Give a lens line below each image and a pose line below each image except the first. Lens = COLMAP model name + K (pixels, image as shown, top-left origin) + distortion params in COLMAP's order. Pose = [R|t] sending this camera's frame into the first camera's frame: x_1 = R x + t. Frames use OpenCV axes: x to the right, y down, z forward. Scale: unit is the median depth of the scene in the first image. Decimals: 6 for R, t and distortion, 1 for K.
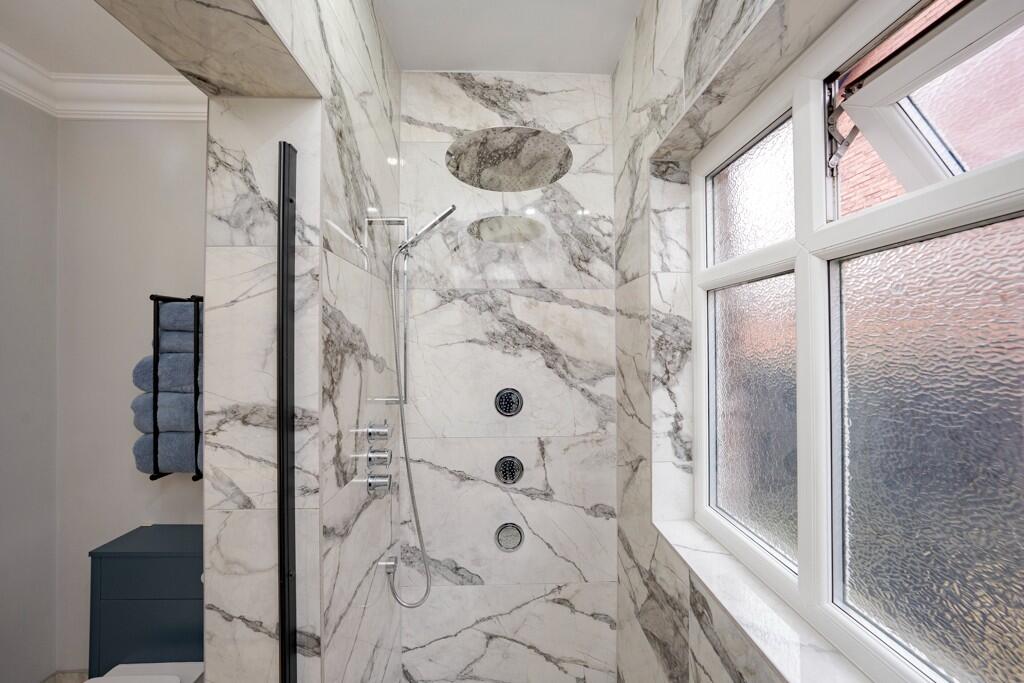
lens RADIAL K [[355.9, 0, 515.4], [0, 355.9, 337.1], [0, 0, 1]] dist [-0.021126, 0.004516]
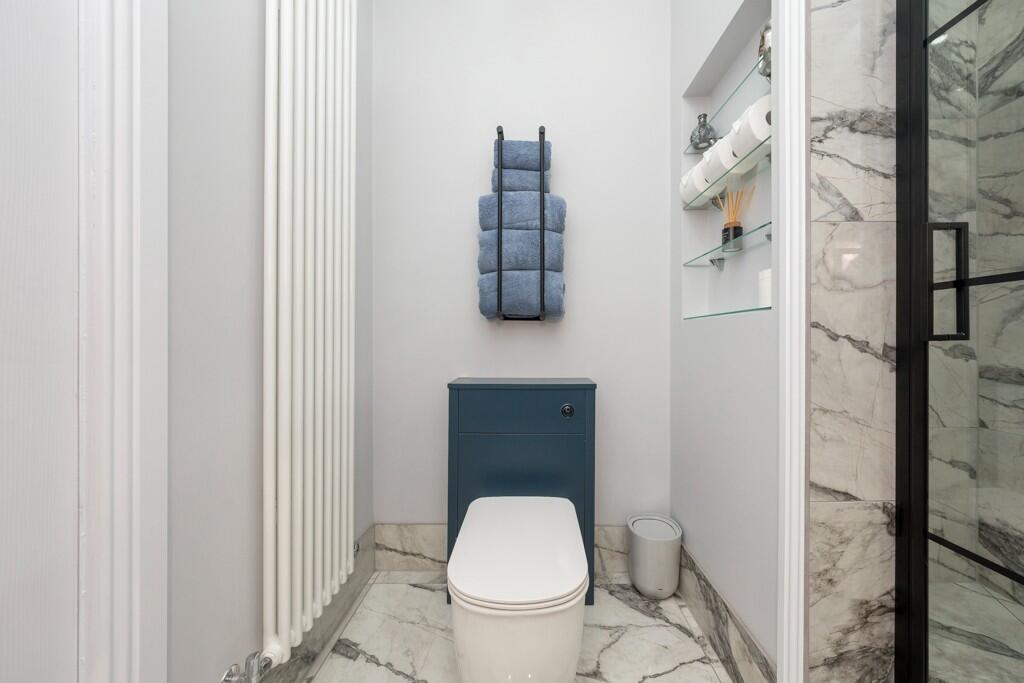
lens RADIAL K [[355.9, 0, 516.8], [0, 355.9, 337.4], [0, 0, 1]] dist [-0.021126, 0.004516]
pose [[0.998961, -0.001239, -0.045559, -0.932918], [0.001528, 0.999979, 0.006308, 0.455491], [0.045550, -0.006371, 0.998942, 0.007817]]
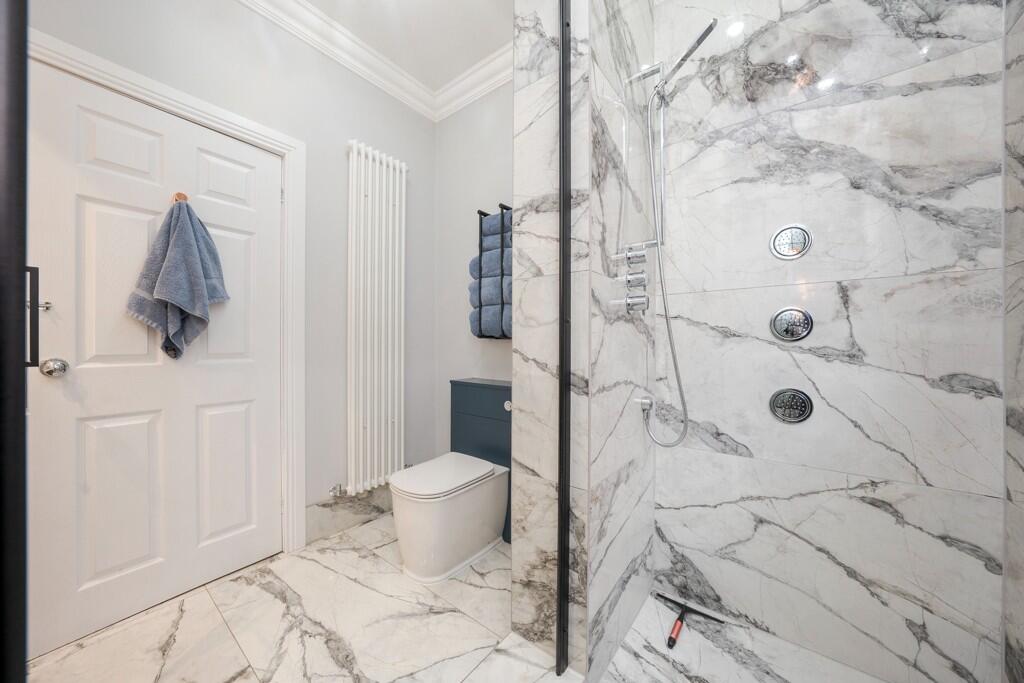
lens RADIAL K [[355.9, 0, 506.5], [0, 355.9, 345.9], [0, 0, 1]] dist [-0.021126, 0.004516]
pose [[0.765194, 0.006883, -0.643762, 0.003594], [0.001708, 0.999918, 0.012721, 0.418972], [0.643797, -0.010833, 0.765120, -0.059715]]
